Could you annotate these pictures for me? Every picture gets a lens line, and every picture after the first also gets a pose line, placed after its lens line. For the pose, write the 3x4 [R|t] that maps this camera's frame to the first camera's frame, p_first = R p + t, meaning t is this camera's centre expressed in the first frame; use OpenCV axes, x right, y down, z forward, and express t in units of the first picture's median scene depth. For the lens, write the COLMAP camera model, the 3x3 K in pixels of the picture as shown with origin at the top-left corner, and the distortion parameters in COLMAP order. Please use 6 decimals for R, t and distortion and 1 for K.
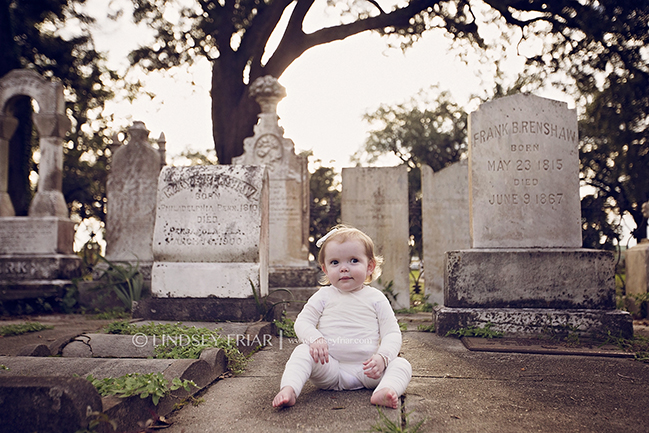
lens RADIAL K [[648.7, 0, 324.5], [0, 648.7, 216.5], [0, 0, 1]] dist [0.000595, 0.116396]
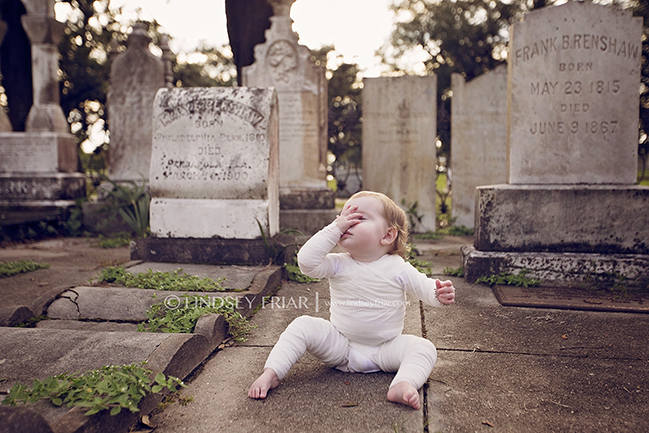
lens RADIAL K [[667.3, 0, 324.5], [0, 667.3, 216.5], [0, 0, 1]] dist [0.000740, 0.116562]
pose [[0.999406, 0.002666, -0.034351, 0.009014], [0.002623, 0.988224, 0.152991, -0.045302], [0.034354, -0.152990, 0.987630, 0.085862]]
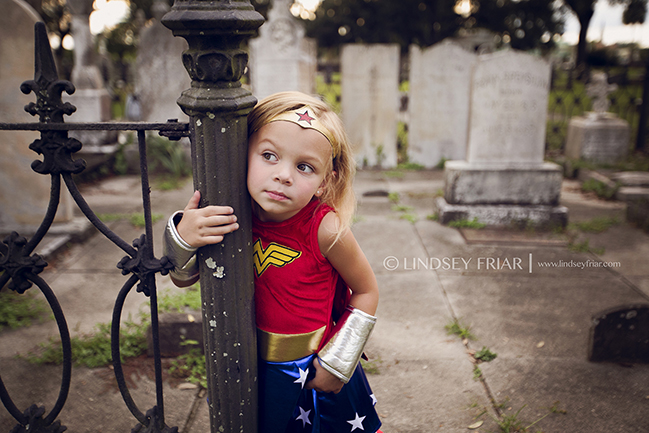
lens RADIAL K [[667.3, 0, 324.5], [0, 667.3, 216.5], [0, 0, 1]] dist [0.000740, 0.116562]
pose [[0.995032, -0.016360, 0.098205, -0.222365], [-0.015967, 0.947413, 0.319614, -0.293672], [-0.098270, -0.319594, 0.942445, -0.371977]]
